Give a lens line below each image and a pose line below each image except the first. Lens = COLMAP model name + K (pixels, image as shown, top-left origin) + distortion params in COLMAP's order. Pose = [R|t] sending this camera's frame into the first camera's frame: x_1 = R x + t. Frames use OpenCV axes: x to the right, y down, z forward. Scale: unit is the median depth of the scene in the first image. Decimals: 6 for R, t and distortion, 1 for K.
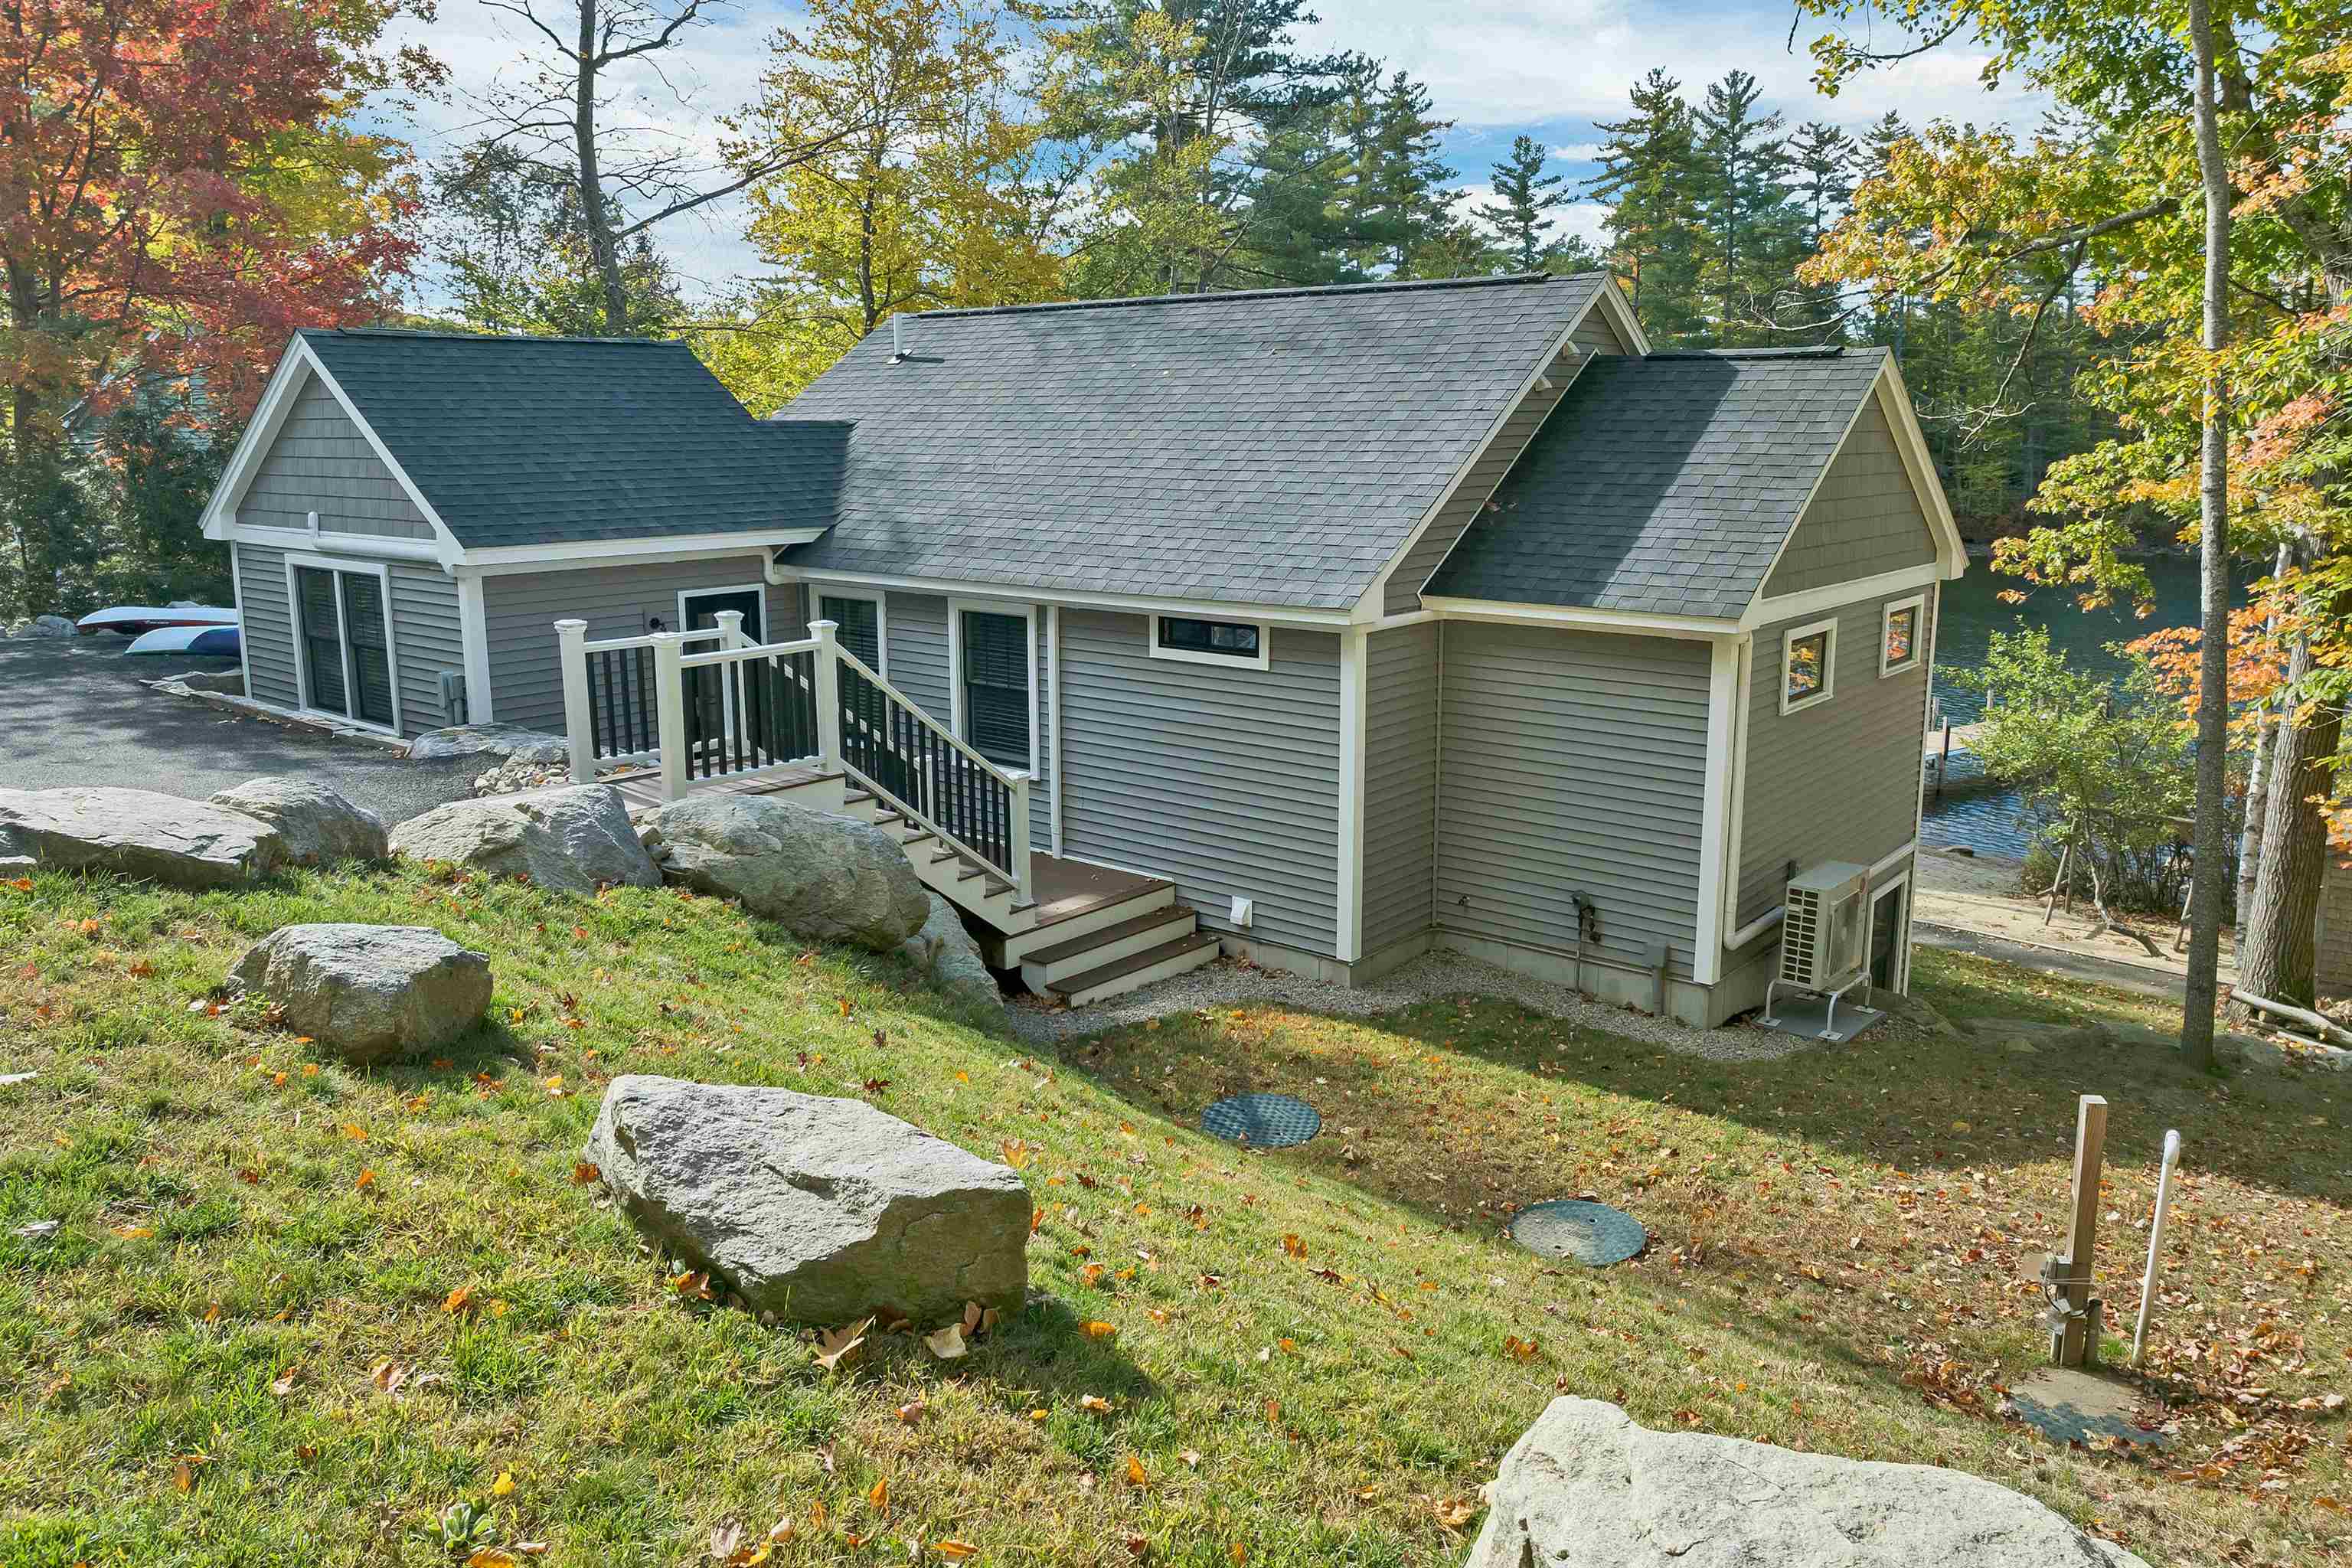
lens RADIAL K [[1703.0, 0, 1178.9], [0, 1703.0, 783.8], [0, 0, 1]] dist [-0.055523, 0.021123]
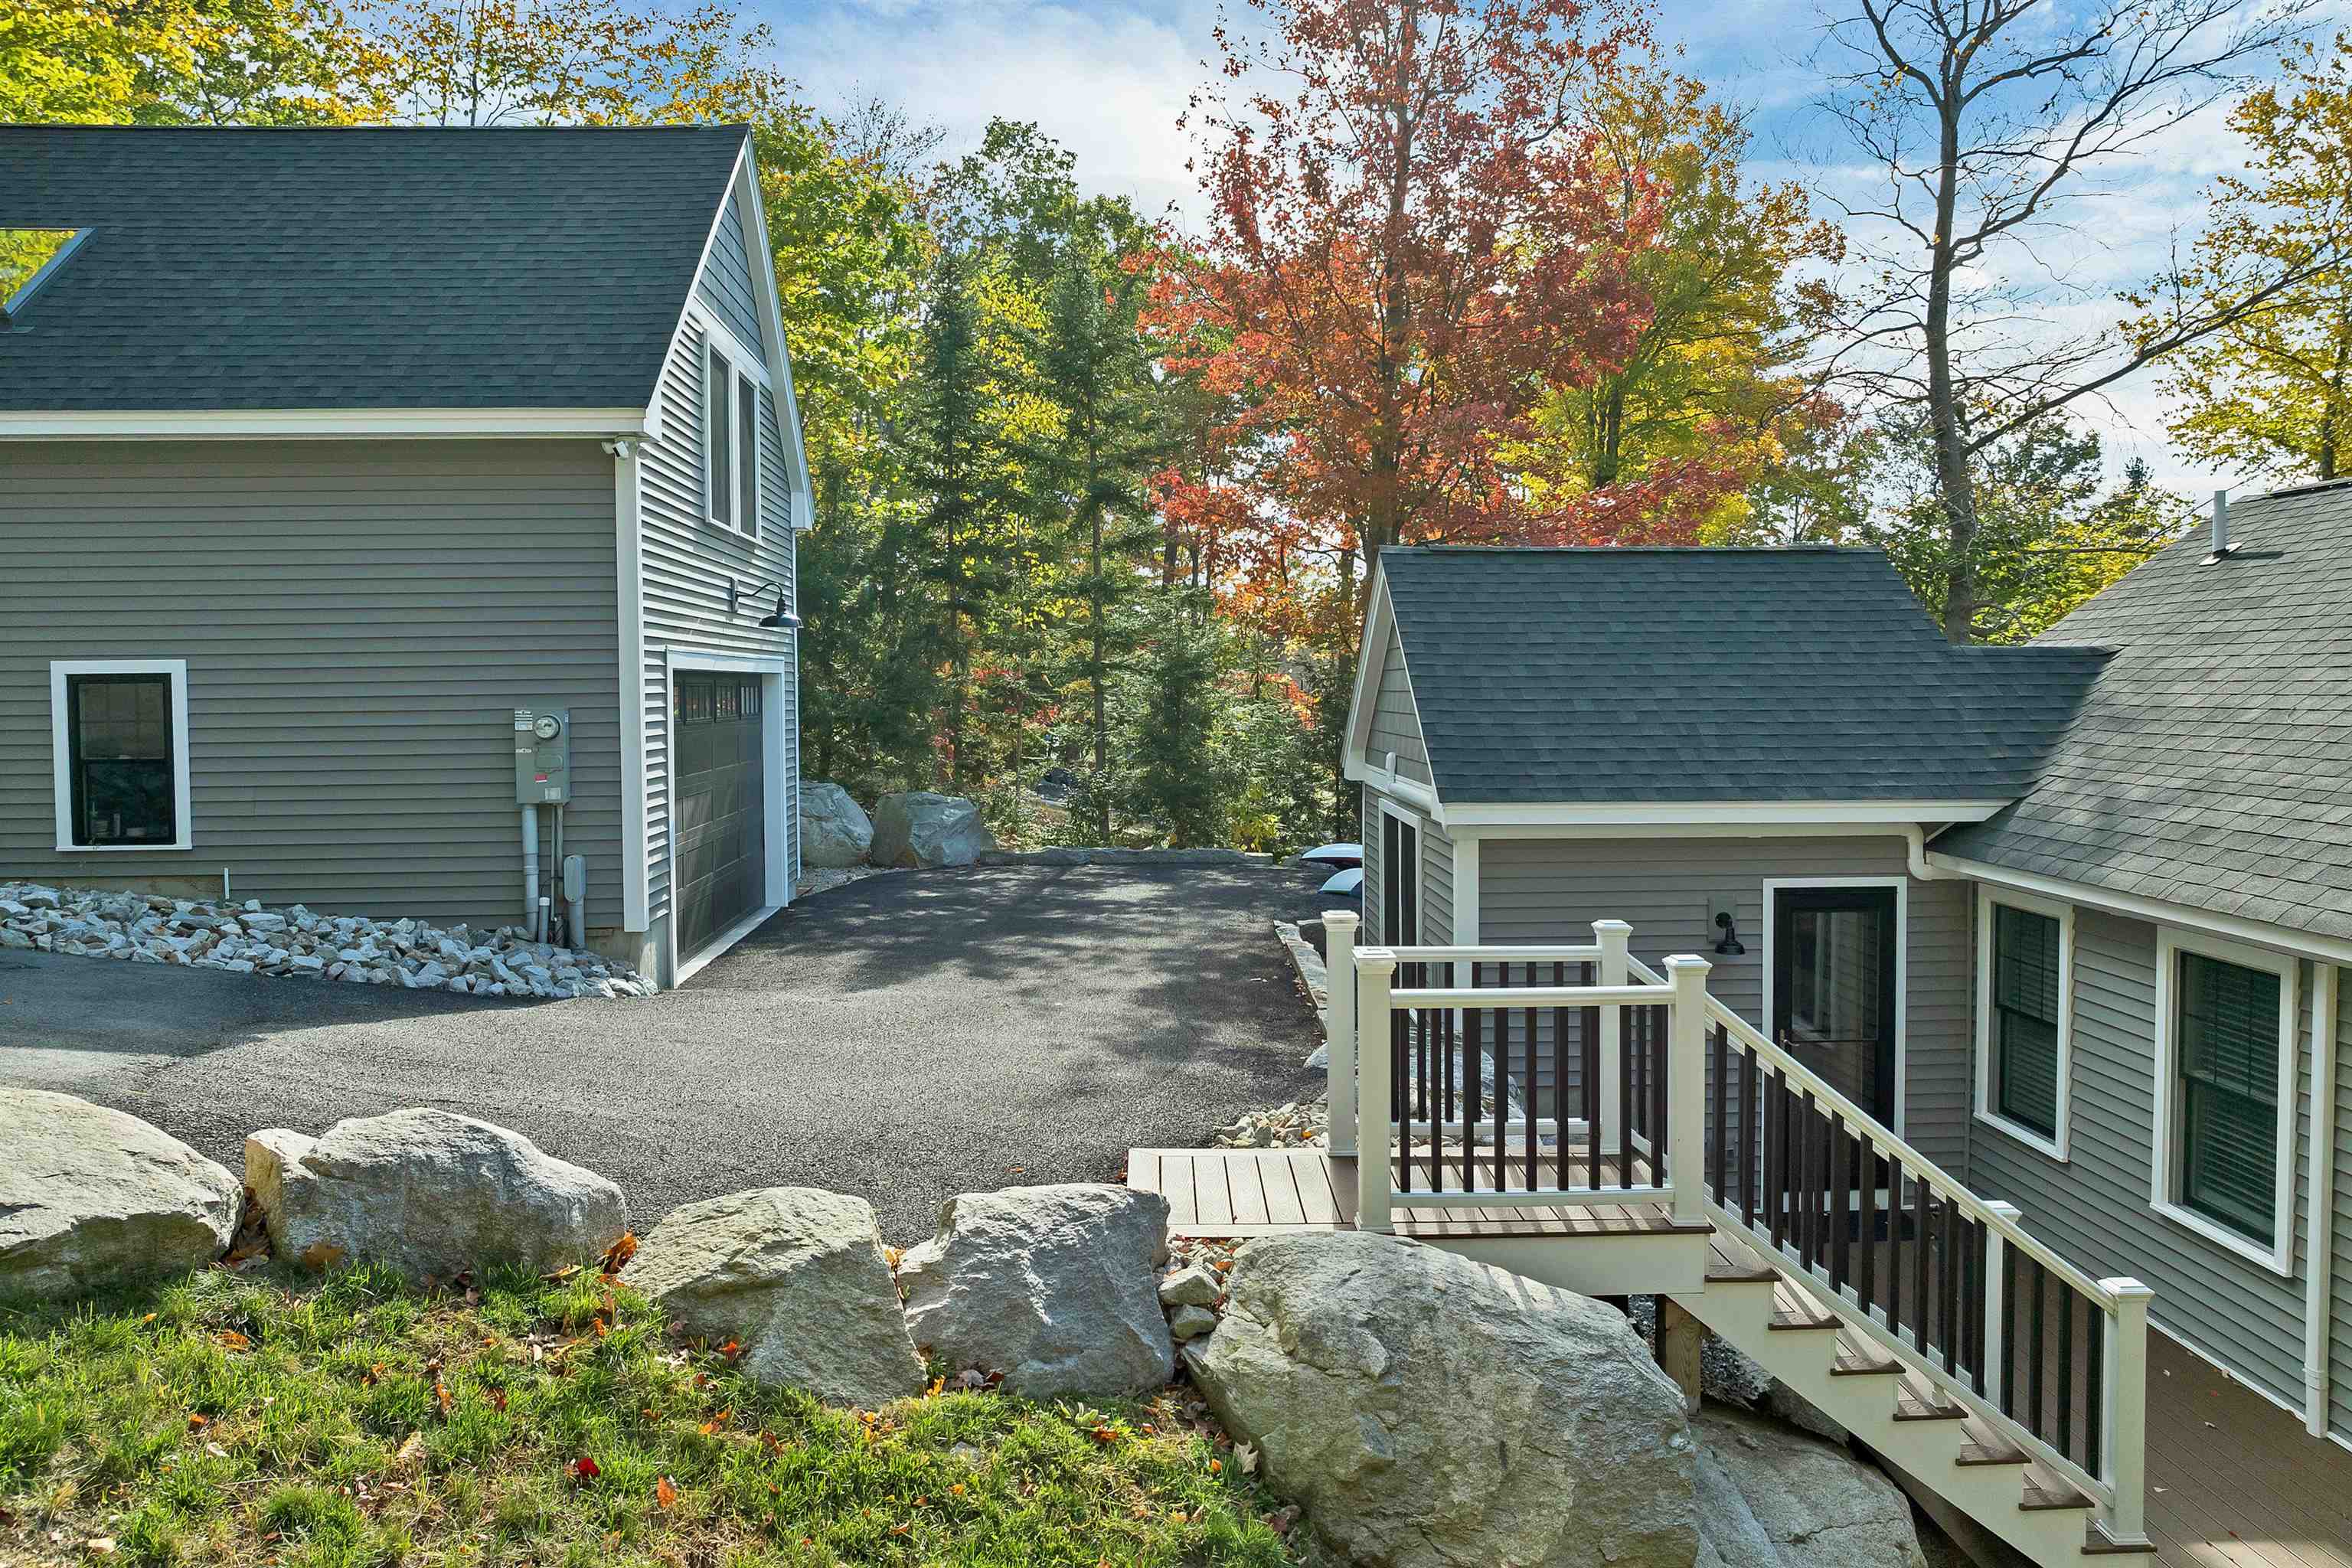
lens RADIAL K [[1703.0, 0, 1179.5], [0, 1703.0, 769.6], [0, 0, 1]] dist [-0.055523, 0.021123]
pose [[0.658821, 0.032946, -0.751578, 0.076807], [-0.152365, 0.984180, -0.090418, -0.057974], [0.736709, 0.174083, 0.653418, 0.352347]]
